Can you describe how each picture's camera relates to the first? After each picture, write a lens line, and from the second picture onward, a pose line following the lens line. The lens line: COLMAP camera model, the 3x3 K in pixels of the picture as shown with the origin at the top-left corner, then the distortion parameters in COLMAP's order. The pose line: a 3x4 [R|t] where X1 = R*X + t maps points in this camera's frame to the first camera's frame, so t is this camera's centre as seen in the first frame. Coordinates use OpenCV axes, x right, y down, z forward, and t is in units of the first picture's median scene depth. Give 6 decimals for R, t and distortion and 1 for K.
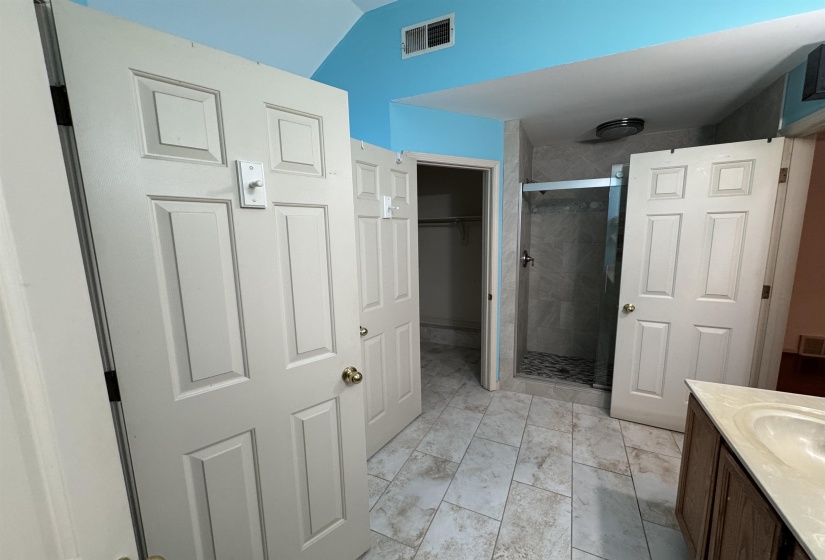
lens RADIAL K [[329.8, 0, 413.5], [0, 329.8, 285.1], [0, 0, 1]] dist [0.002611, 0.000037]
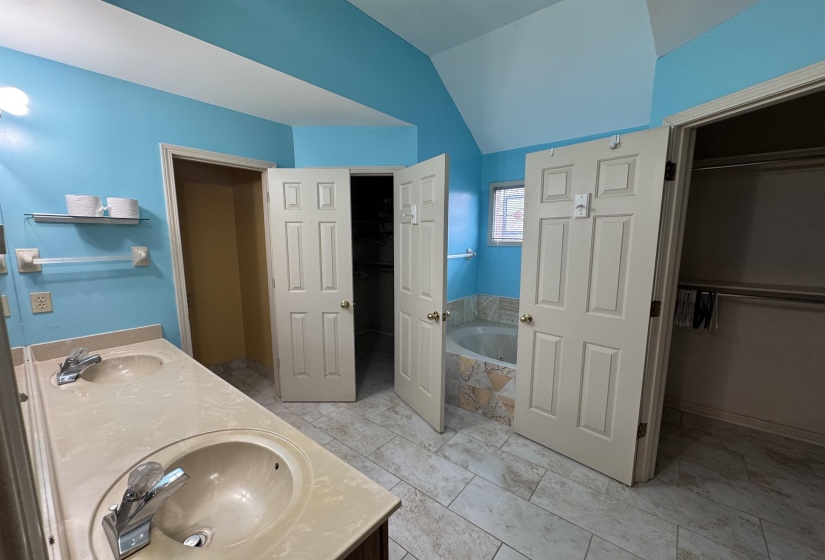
lens RADIAL K [[329.8, 0, 413.4], [0, 329.8, 282.7], [0, 0, 1]] dist [0.002611, 0.000037]
pose [[-0.238552, 0.144970, -0.960248, 1.140558], [-0.145710, 0.972258, 0.182982, -0.151726], [0.960136, 0.183568, -0.210811, 0.938457]]
